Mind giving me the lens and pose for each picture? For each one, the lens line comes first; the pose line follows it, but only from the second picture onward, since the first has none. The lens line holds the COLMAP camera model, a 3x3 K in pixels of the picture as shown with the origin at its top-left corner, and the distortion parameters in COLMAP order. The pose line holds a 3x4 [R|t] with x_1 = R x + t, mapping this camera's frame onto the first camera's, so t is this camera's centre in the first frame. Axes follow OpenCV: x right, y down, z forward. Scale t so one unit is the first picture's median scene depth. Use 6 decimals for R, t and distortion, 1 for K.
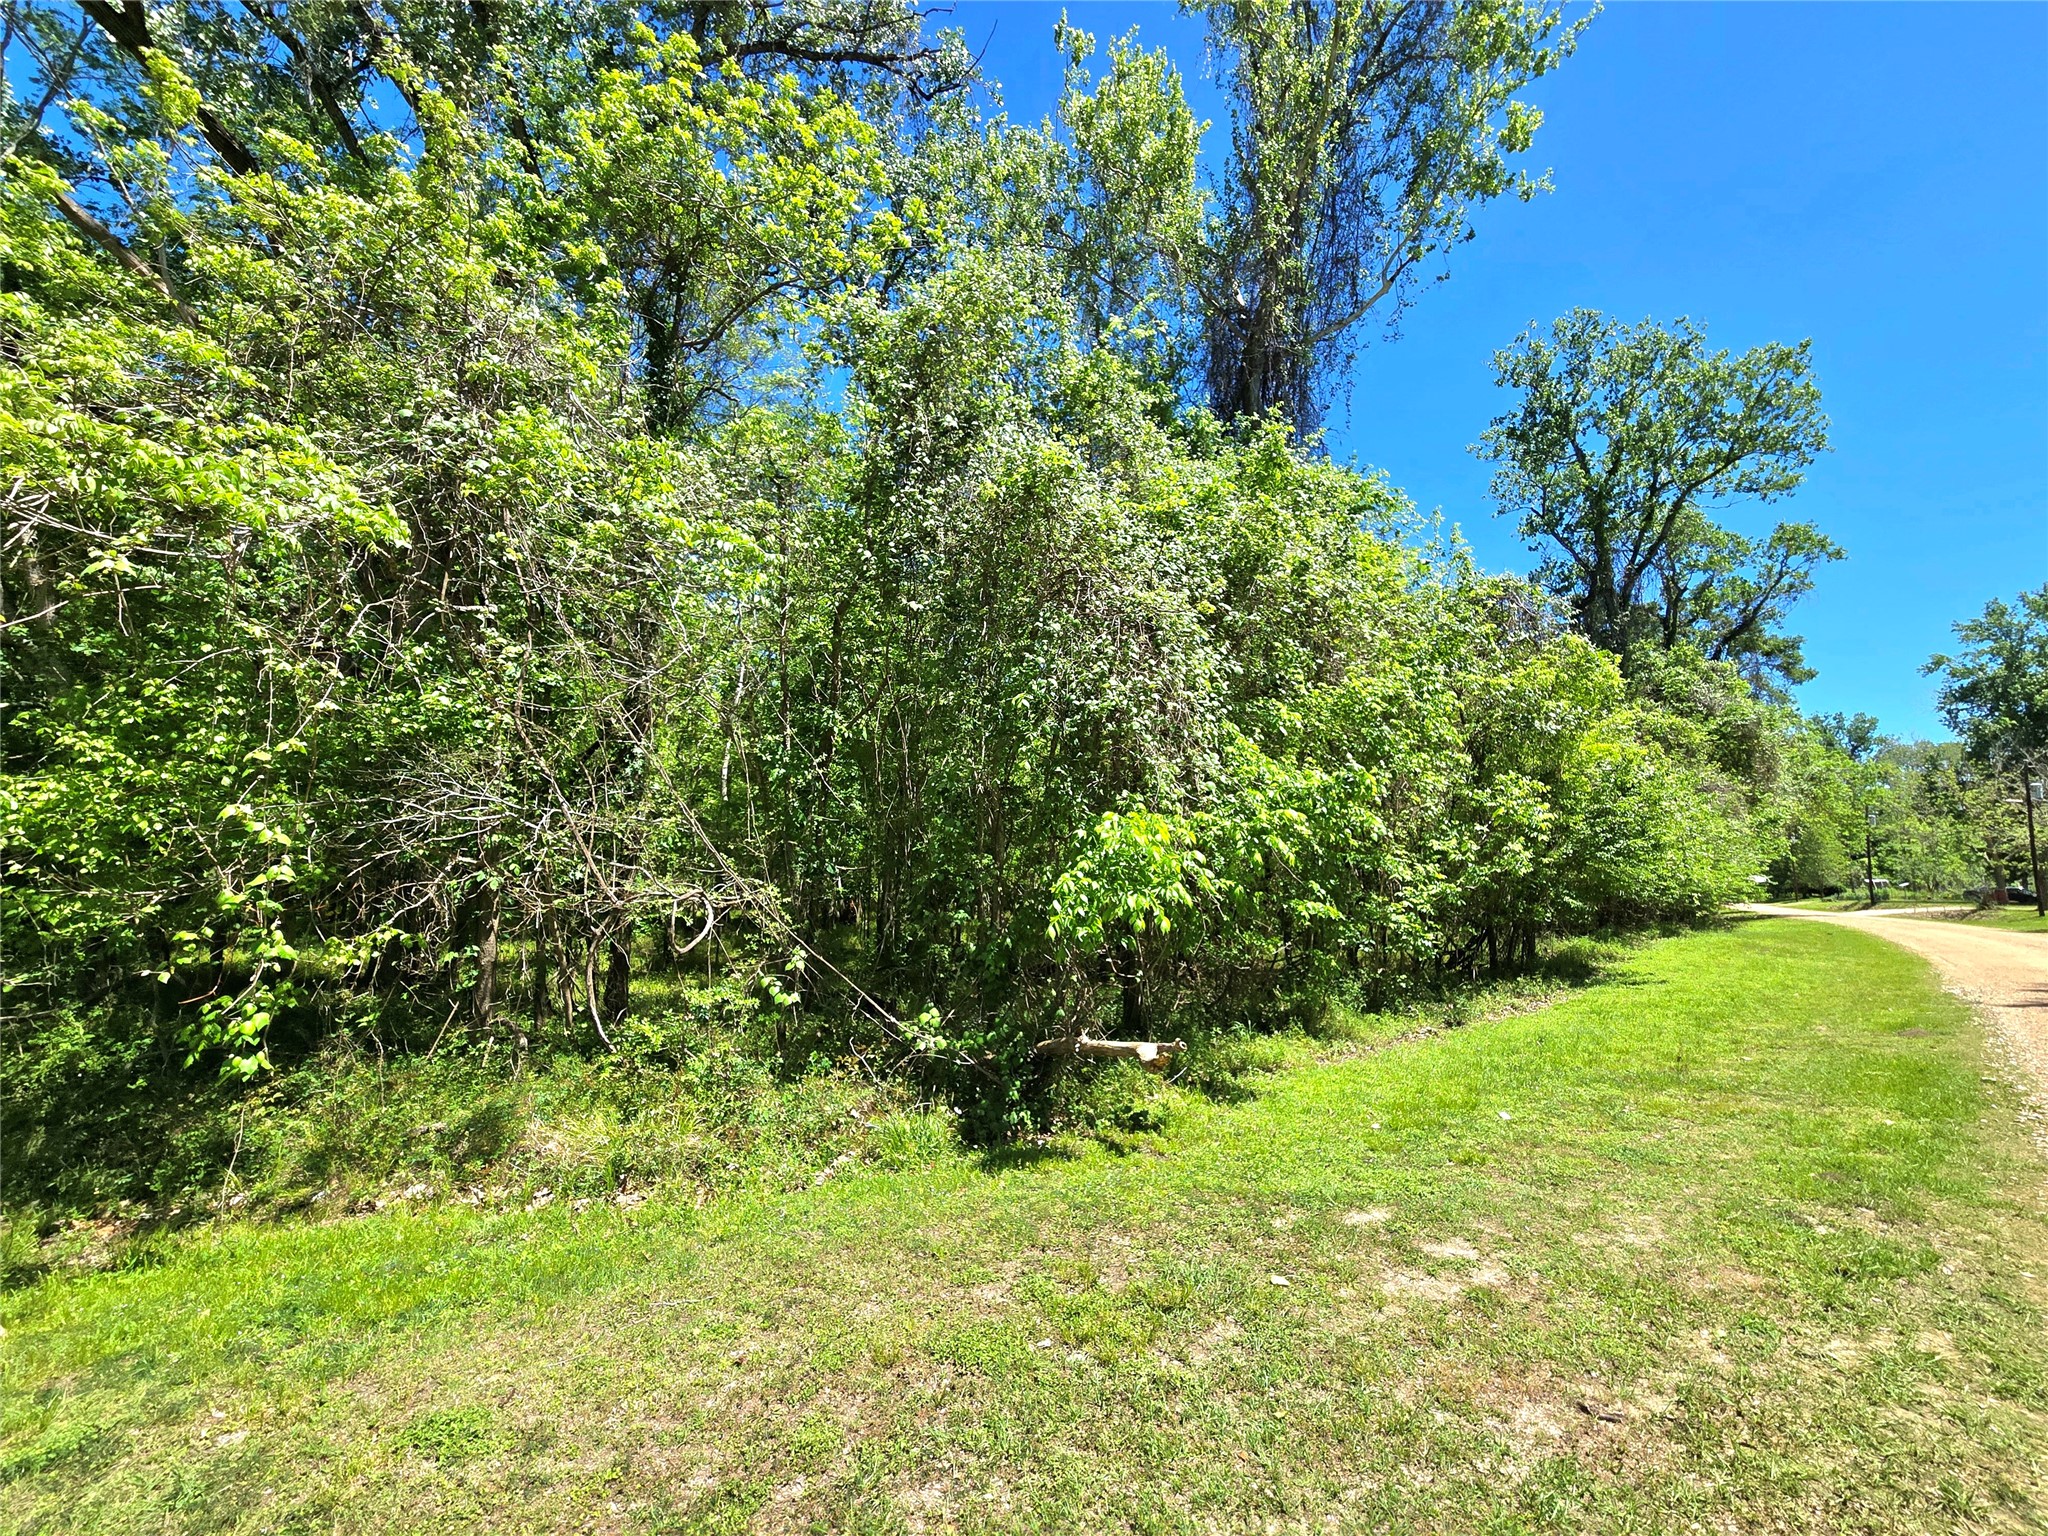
lens RADIAL K [[827.5, 0, 1024.0], [0, 827.5, 768.0], [0, 0, 1]] dist [-0.000758, 0.000480]
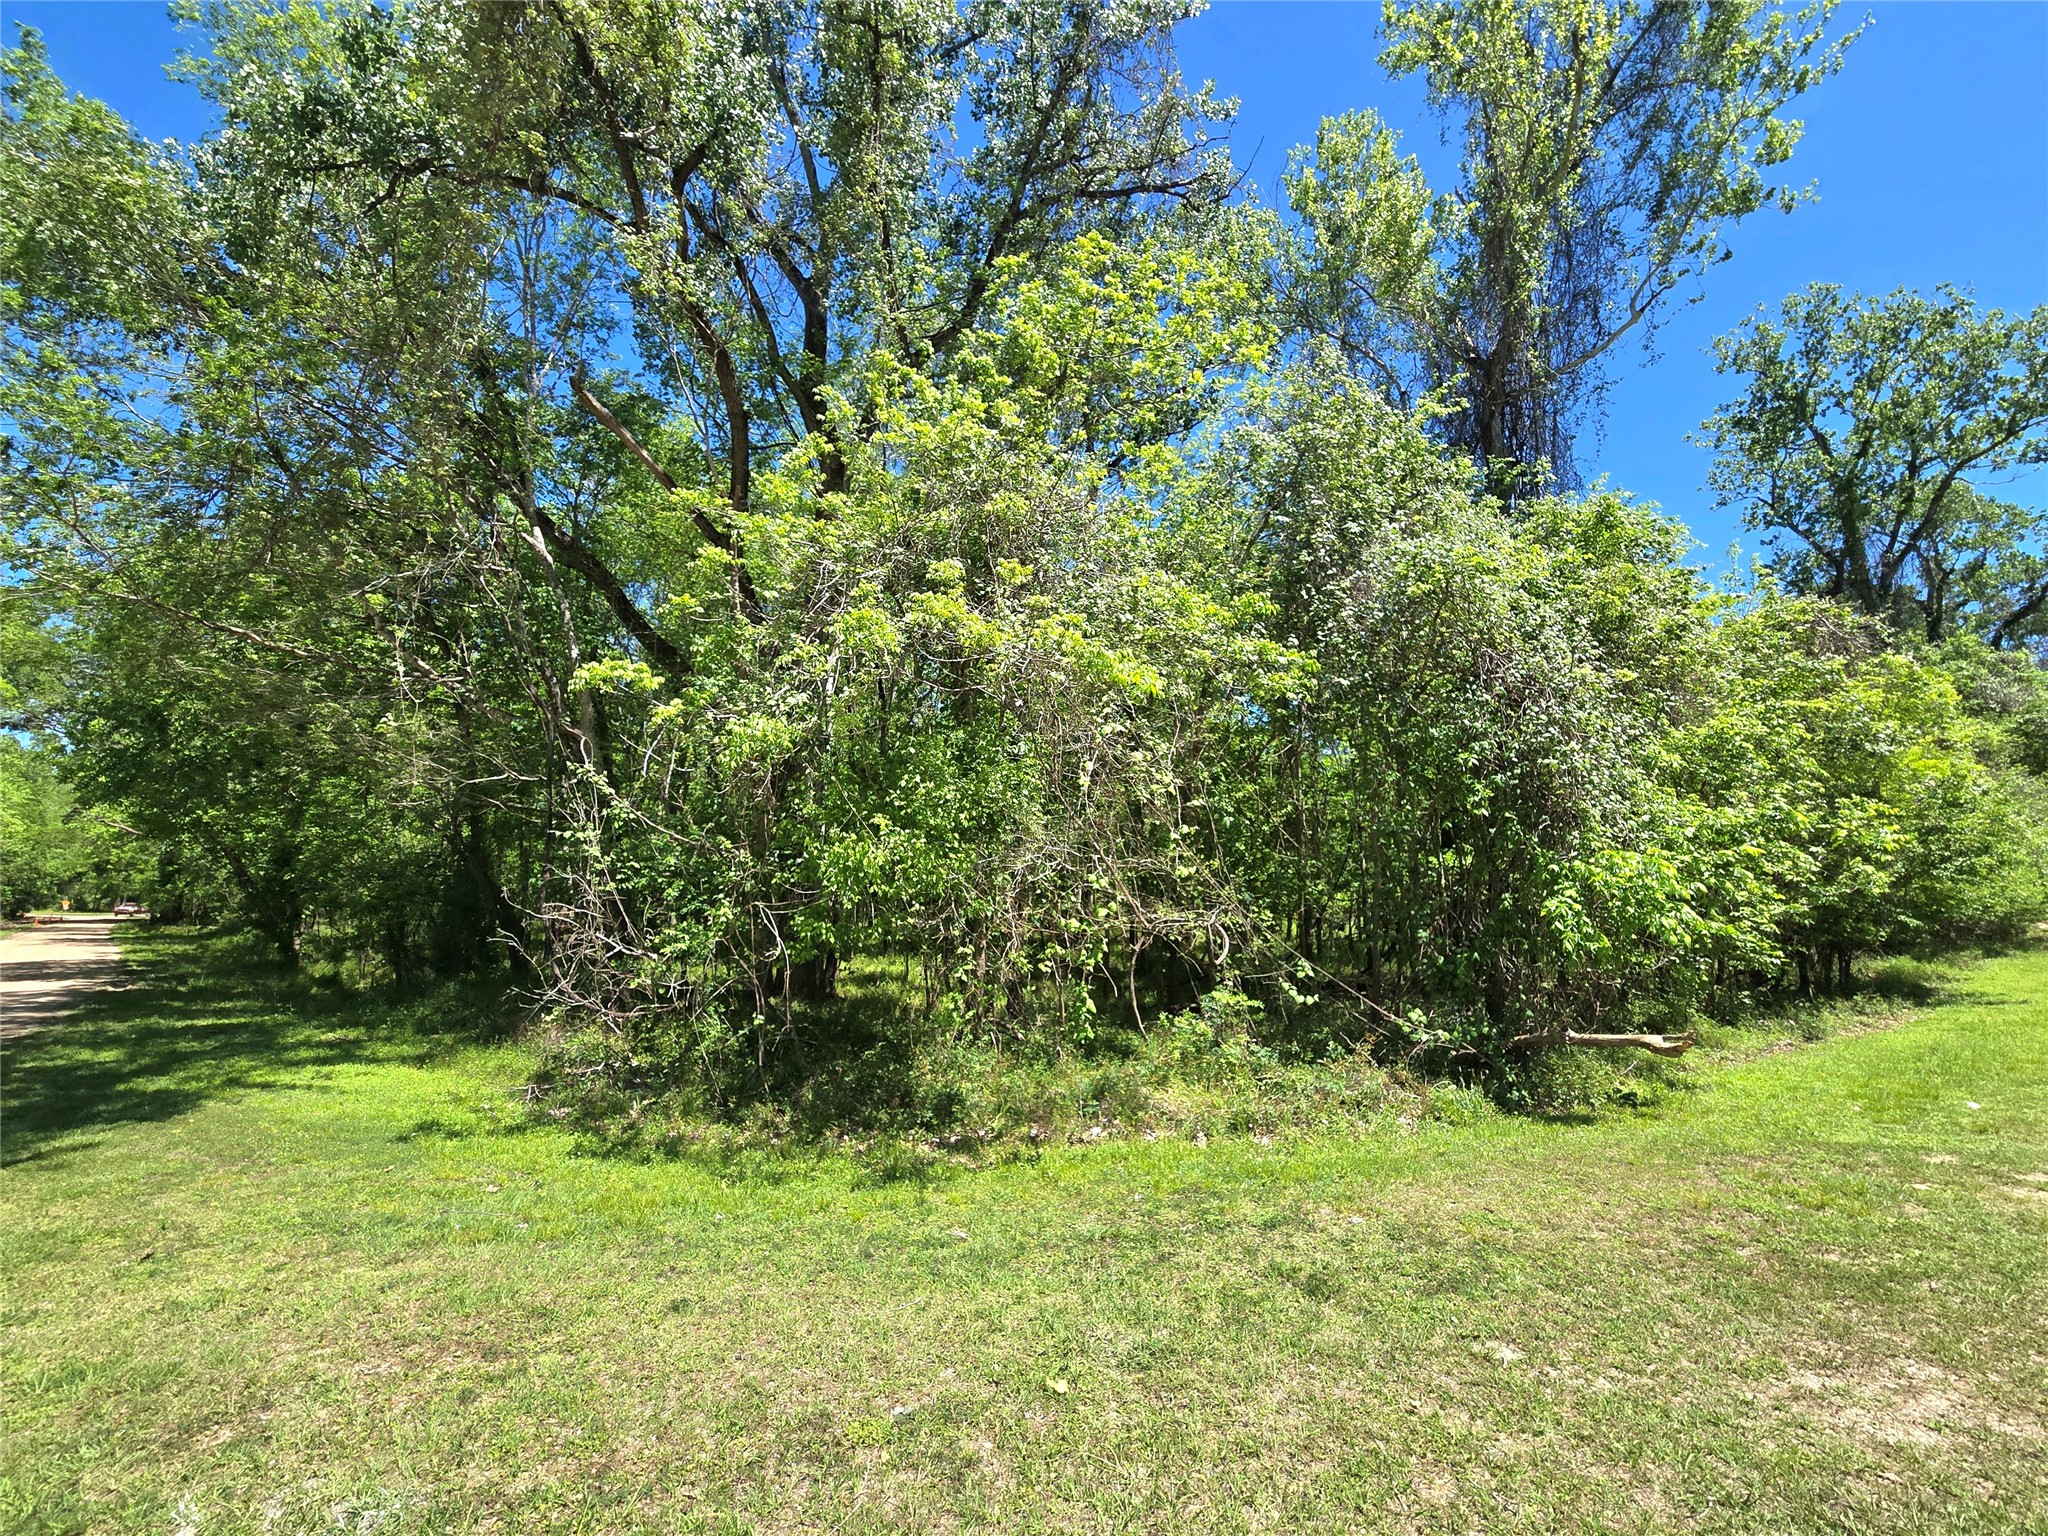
lens RADIAL K [[824.0, 0, 1024.0], [0, 824.0, 768.0], [0, 0, 1]] dist [0.002229, -0.000064]
pose [[0.986762, -0.033472, -0.158681, -0.167115], [0.029591, 0.999204, -0.026760, -0.019967], [0.159450, 0.021711, 0.986967, -0.115695]]
